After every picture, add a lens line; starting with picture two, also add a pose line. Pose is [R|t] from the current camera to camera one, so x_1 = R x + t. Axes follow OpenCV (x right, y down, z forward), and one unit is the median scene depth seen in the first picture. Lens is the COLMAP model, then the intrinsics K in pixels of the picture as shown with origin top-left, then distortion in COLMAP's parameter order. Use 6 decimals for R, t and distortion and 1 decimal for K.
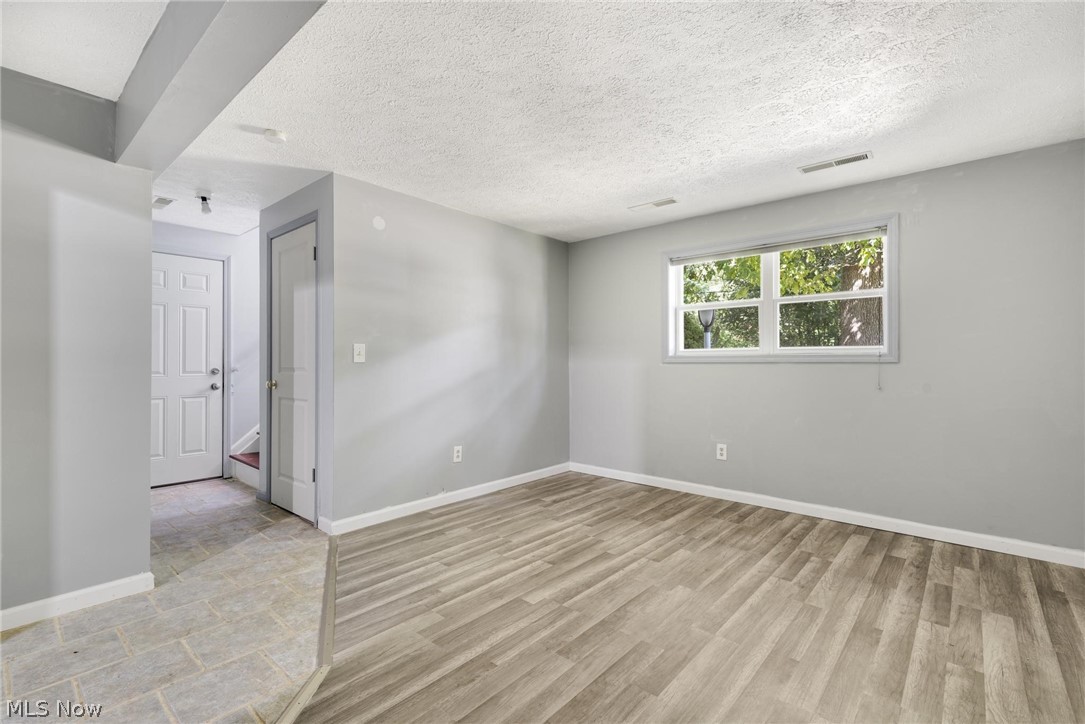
lens RADIAL K [[489.4, 0, 561.3], [0, 489.4, 356.7], [0, 0, 1]] dist [0.000624, -0.000027]
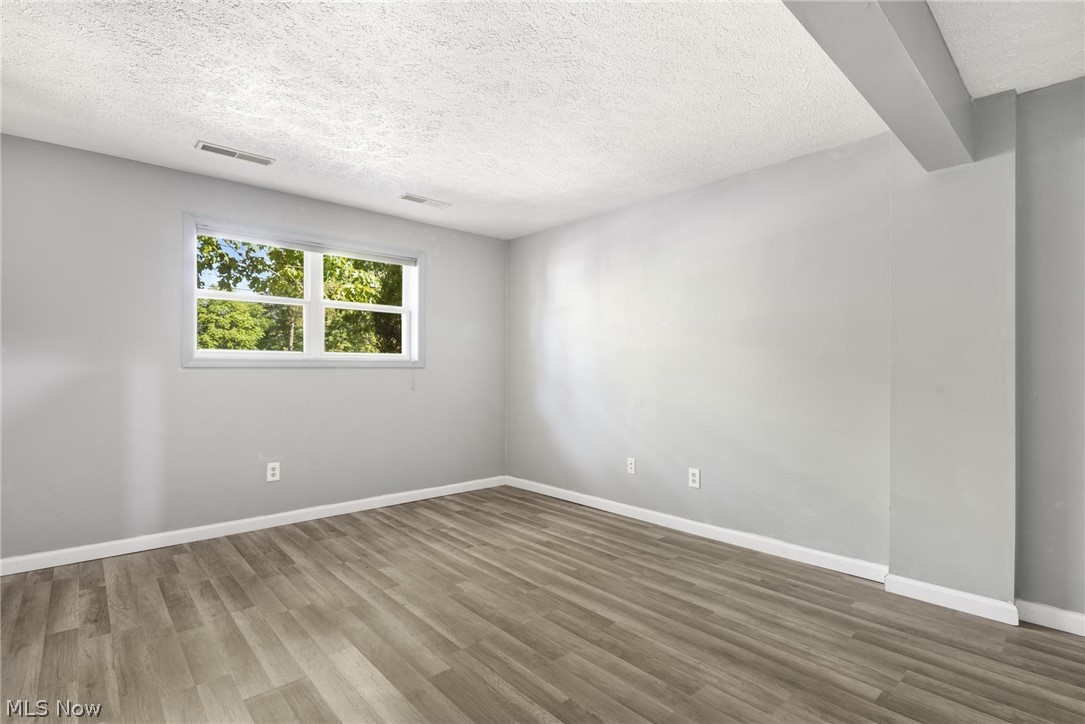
lens RADIAL K [[506.9, 0, 541.7], [0, 506.9, 369.5], [0, 0, 1]] dist [-0.016213, -0.000470]
pose [[0.129597, -0.002258, 0.991564, -0.593613], [-0.015858, 0.999865, 0.004350, 0.005526], [-0.991440, -0.016288, 0.129543, 0.520167]]
